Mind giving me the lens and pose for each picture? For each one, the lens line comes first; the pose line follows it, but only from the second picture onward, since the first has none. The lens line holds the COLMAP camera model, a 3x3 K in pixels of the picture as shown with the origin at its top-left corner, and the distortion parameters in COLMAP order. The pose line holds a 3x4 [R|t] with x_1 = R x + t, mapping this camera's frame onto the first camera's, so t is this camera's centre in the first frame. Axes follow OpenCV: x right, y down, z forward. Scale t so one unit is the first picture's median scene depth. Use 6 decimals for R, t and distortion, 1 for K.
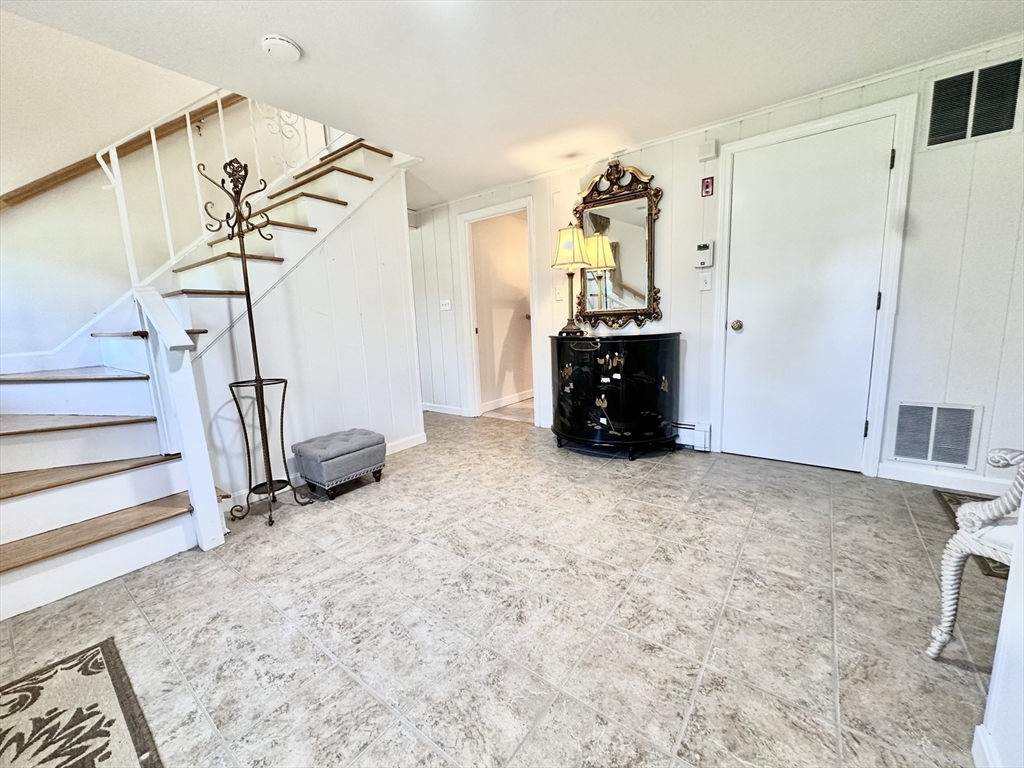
lens RADIAL K [[409.5, 0, 511.2], [0, 409.5, 382.1], [0, 0, 1]] dist [-0.003210, -0.000044]
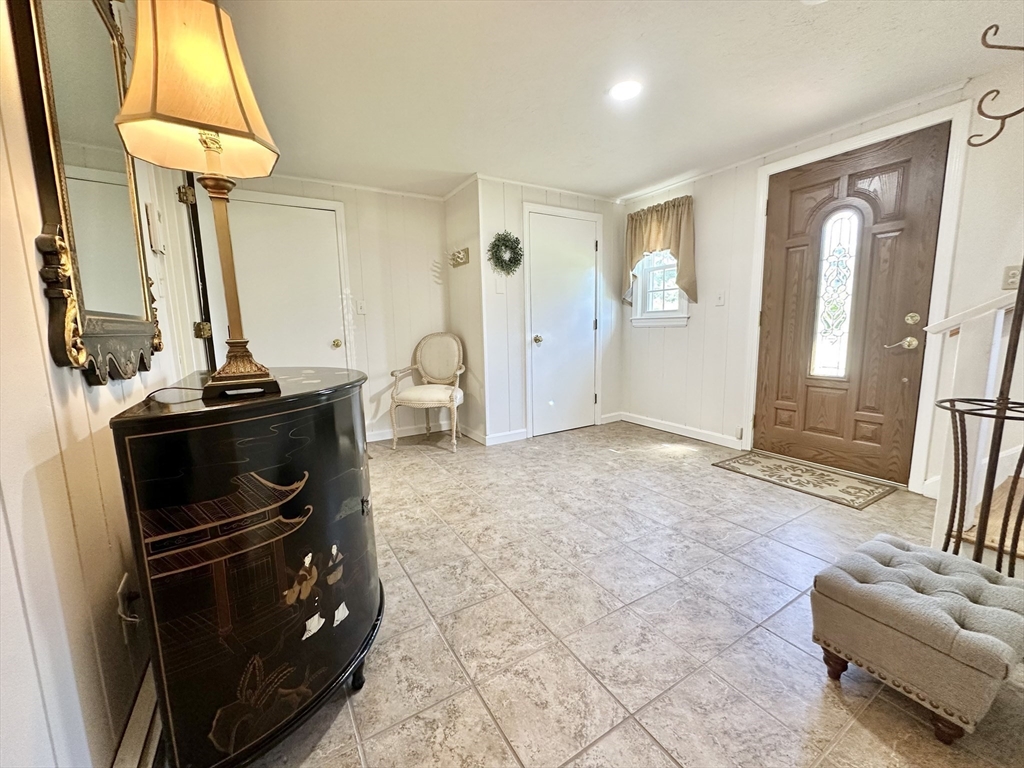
lens RADIAL K [[409.5, 0, 511.3], [0, 409.5, 384.1], [0, 0, 1]] dist [-0.003210, -0.000044]
pose [[-0.926796, 0.011357, 0.375393, -0.262761], [0.118994, 0.956924, 0.264832, -0.316765], [-0.356216, 0.290115, -0.888225, 2.131501]]
